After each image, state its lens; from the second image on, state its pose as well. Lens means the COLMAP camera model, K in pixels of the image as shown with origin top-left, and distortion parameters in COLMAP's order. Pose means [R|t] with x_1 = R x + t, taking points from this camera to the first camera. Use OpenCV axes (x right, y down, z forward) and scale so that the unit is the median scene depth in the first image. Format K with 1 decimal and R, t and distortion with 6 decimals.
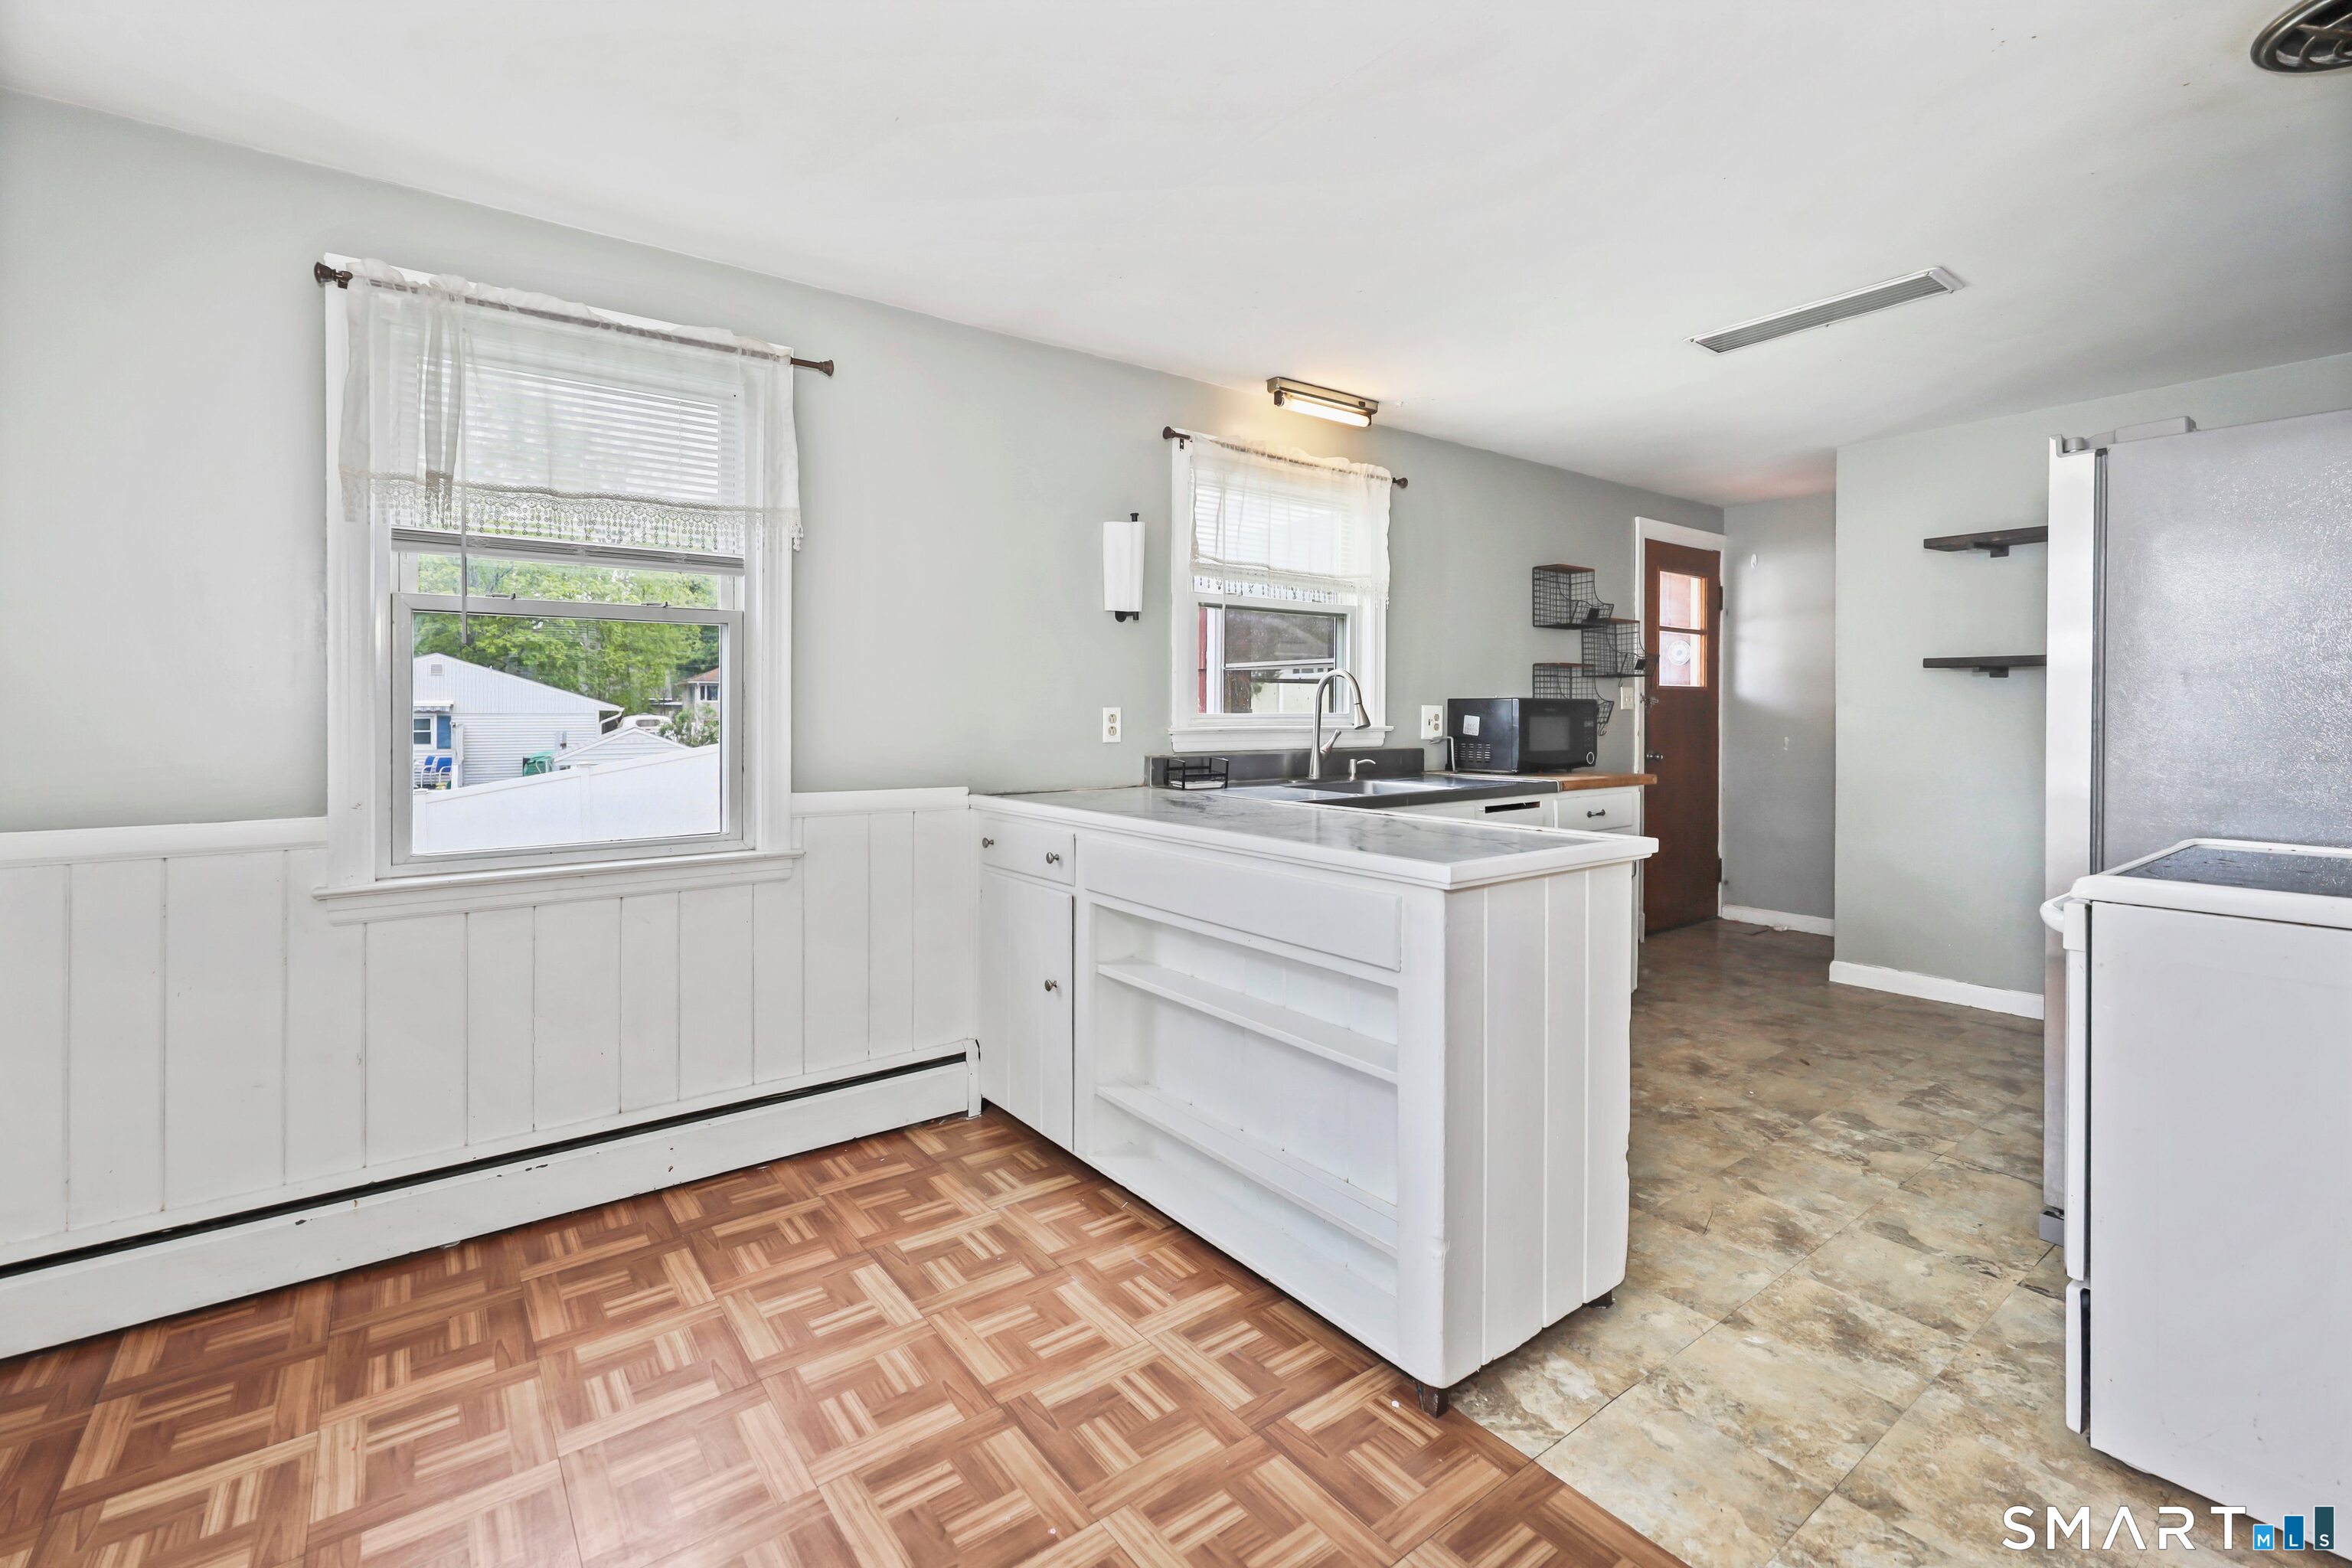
lens RADIAL K [[1029.7, 0, 1169.5], [0, 1029.7, 709.2], [0, 0, 1]] dist [0.000685, -0.000020]
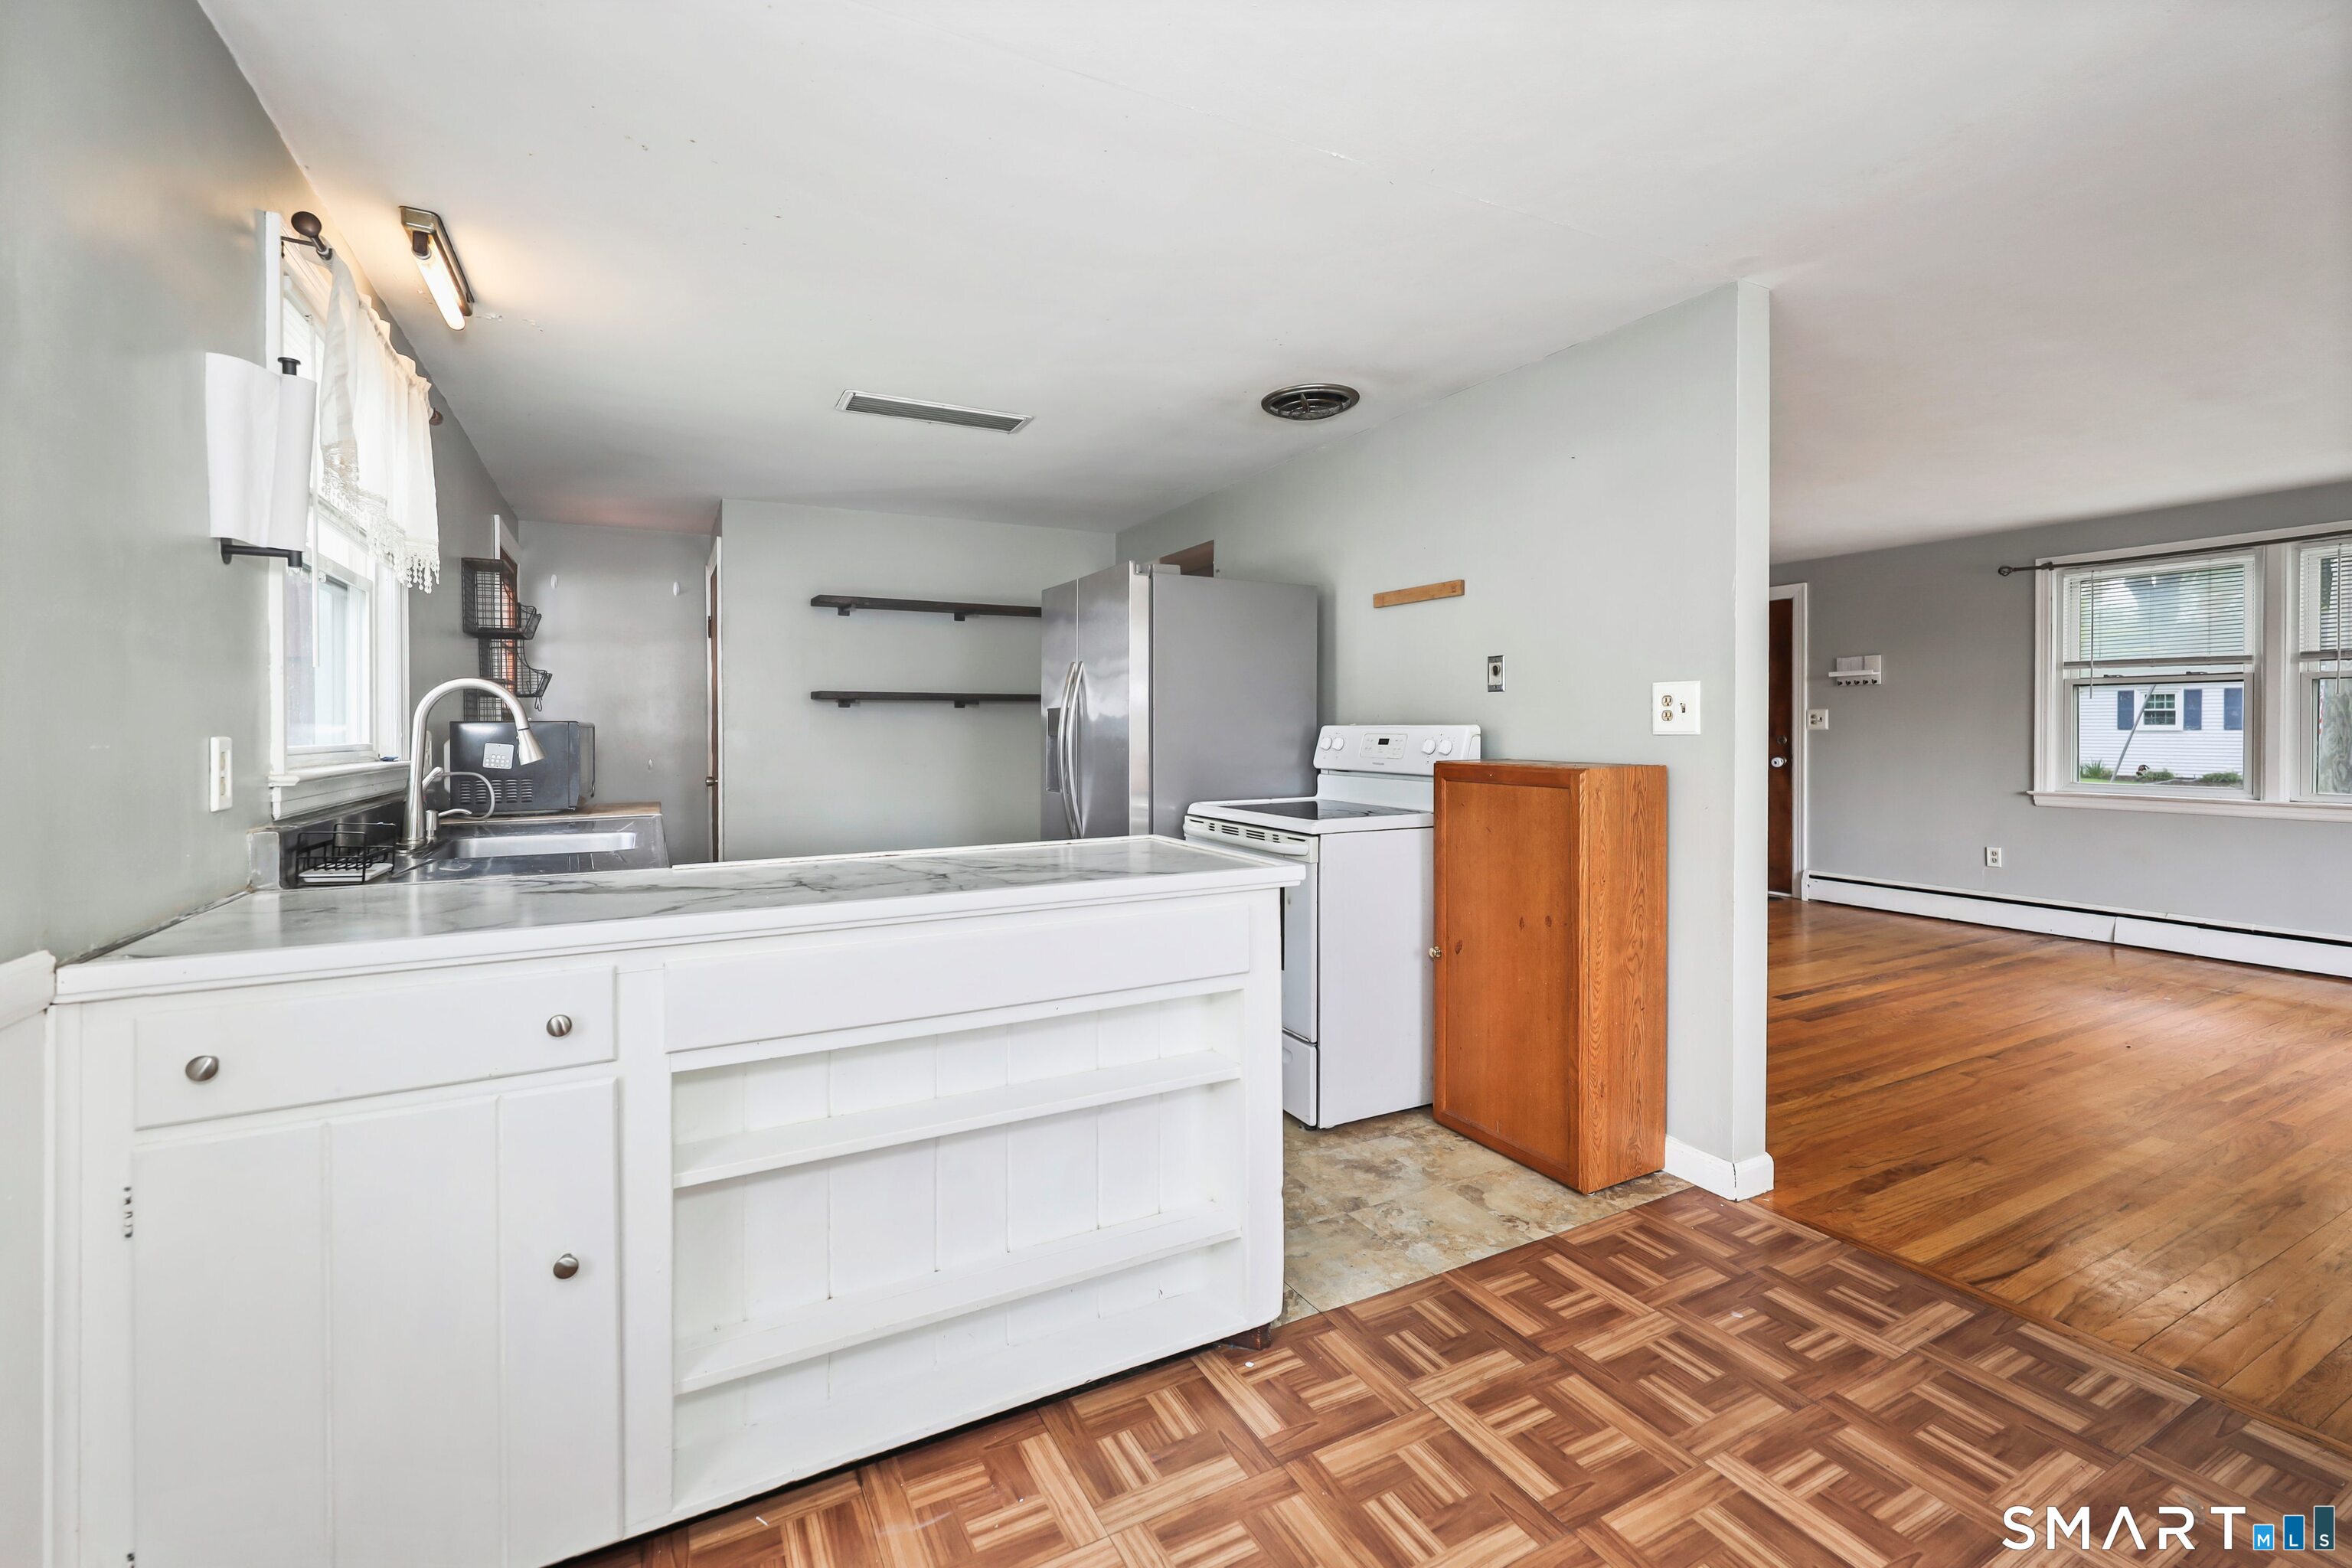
lens RADIAL K [[984.0, 0, 1149.1], [0, 984.0, 727.4], [0, 0, 1]] dist [0.000127, 0.000125]
pose [[0.171297, 0.002441, 0.985216, -0.365693], [0.004741, 0.999983, -0.003302, 0.000477], [-0.985208, 0.005236, 0.171282, 0.406536]]
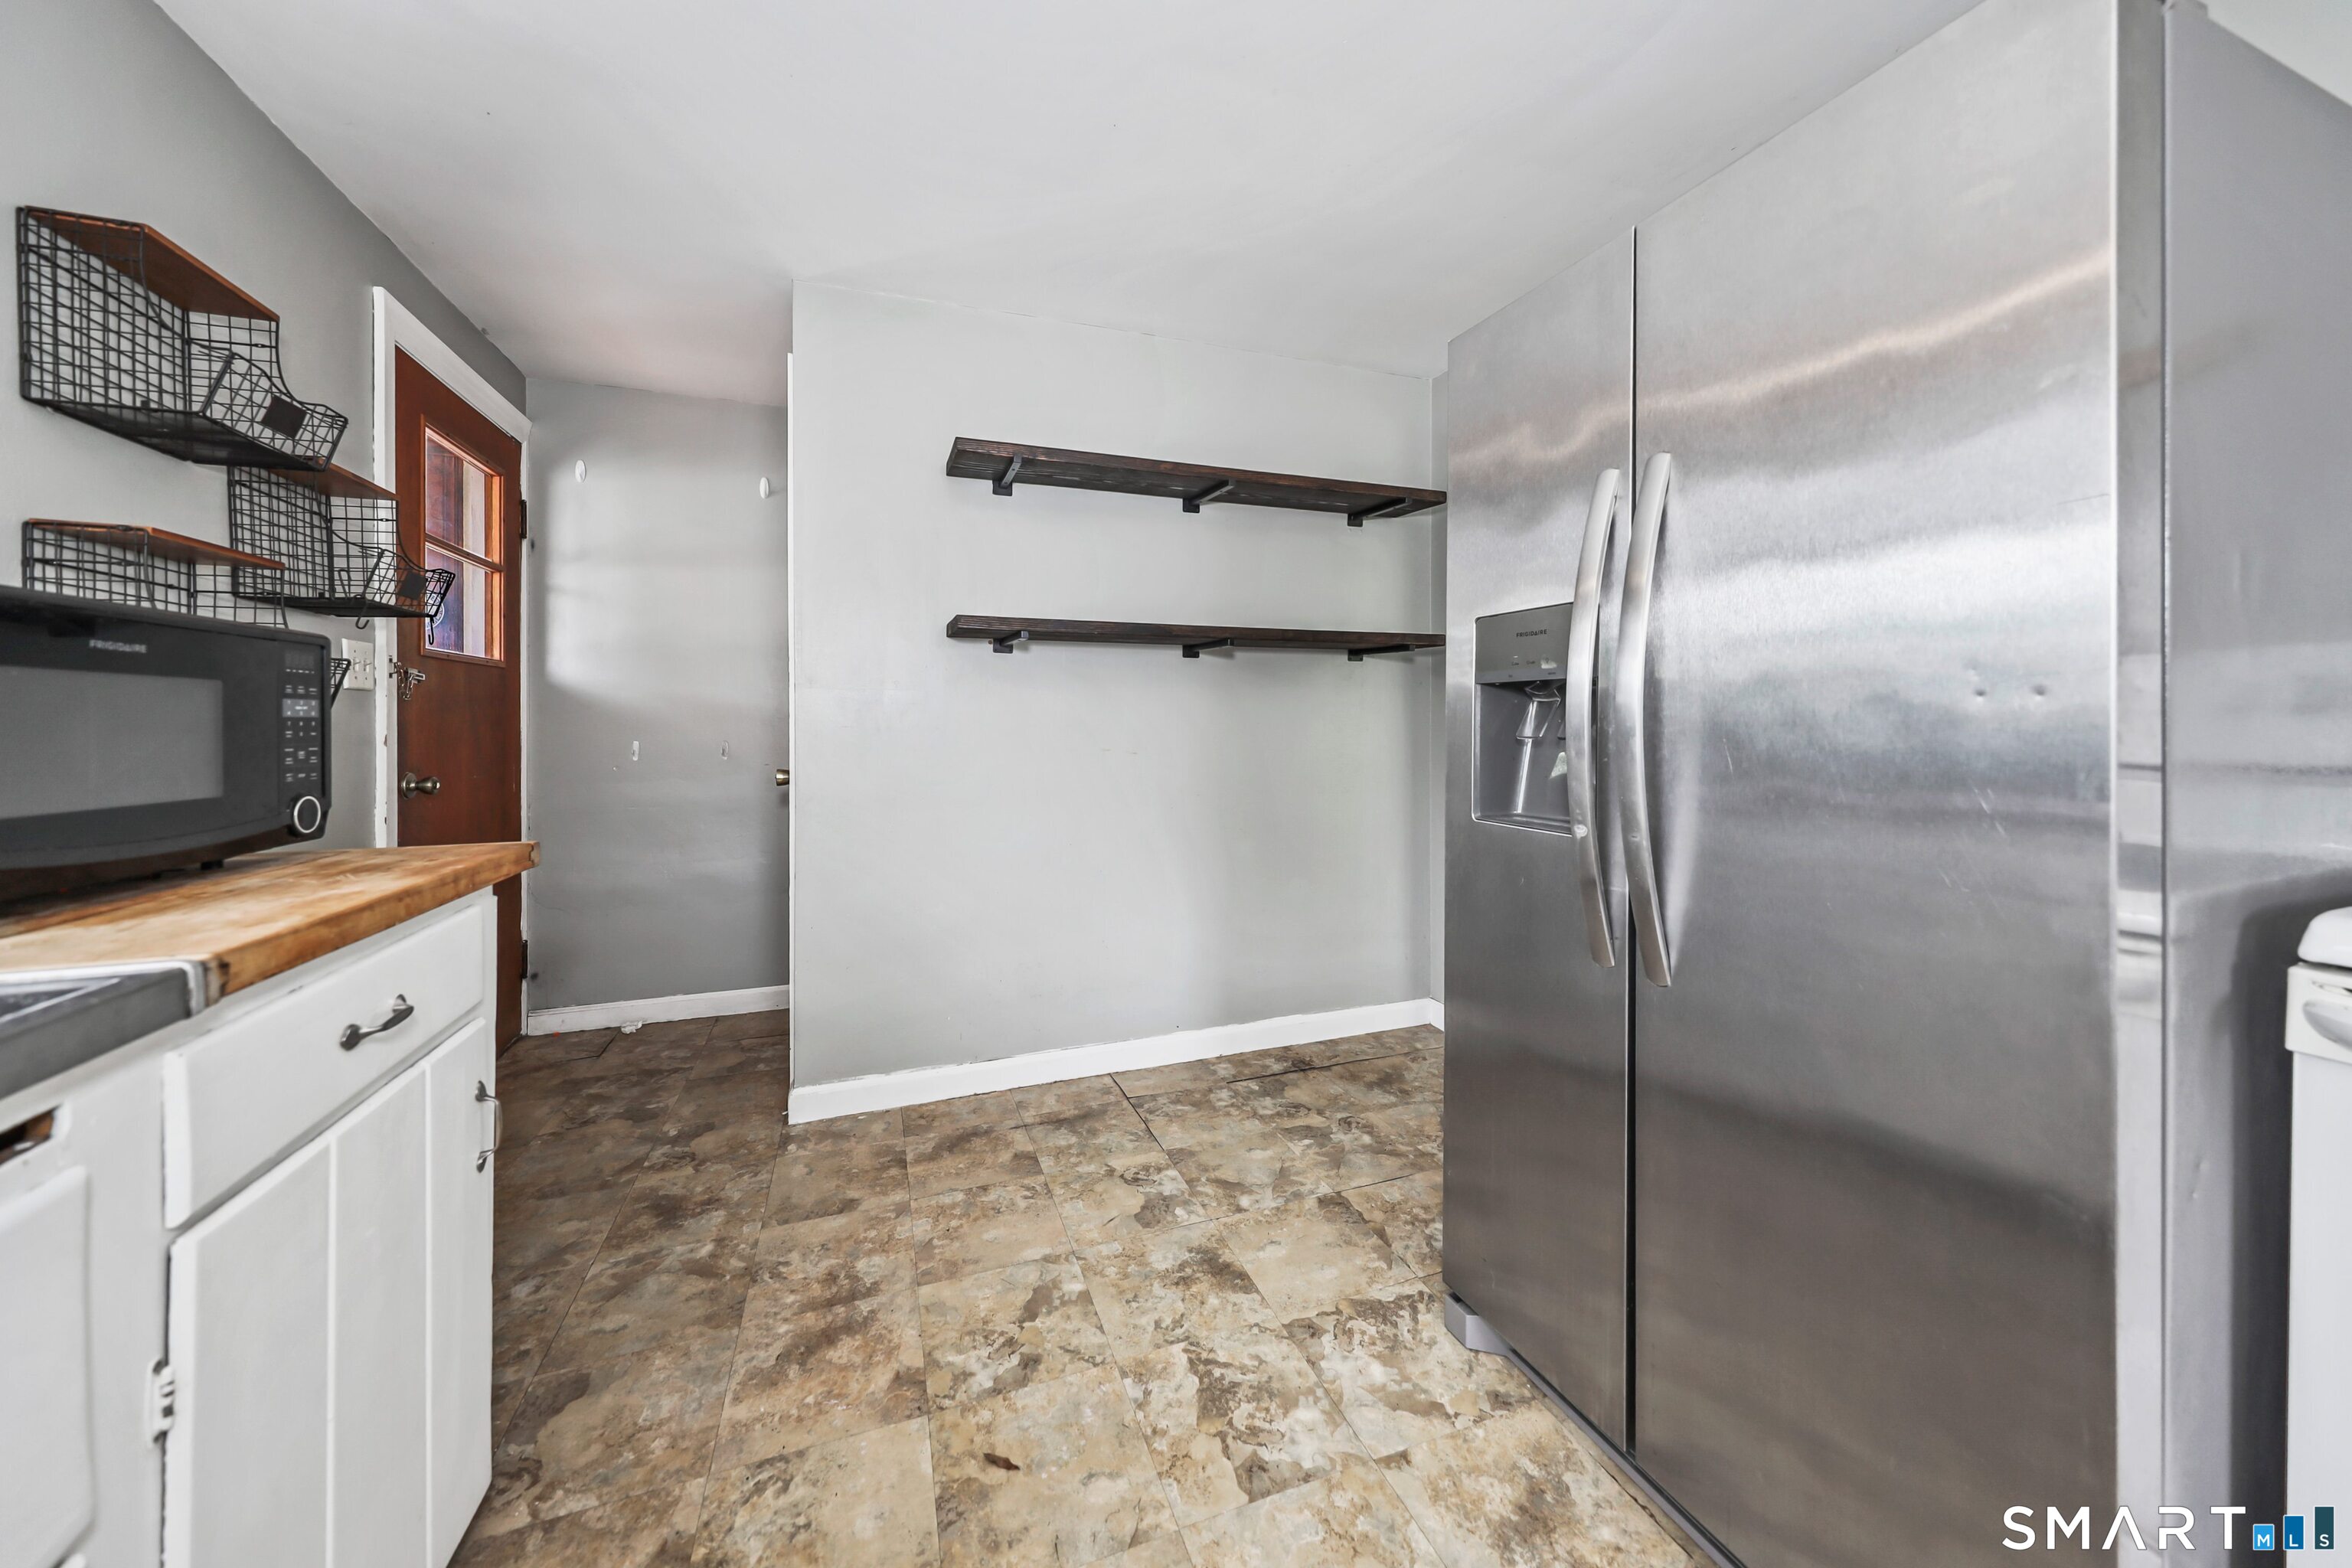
lens RADIAL K [[820.1, 0, 1162.9], [0, 820.1, 723.9], [0, 0, 1]] dist [0.000337, -0.000033]
pose [[0.293540, -0.003802, 0.955939, 0.258653], [0.001379, 0.999993, 0.003554, 0.020011], [-0.955946, 0.000275, 0.293543, 0.713583]]
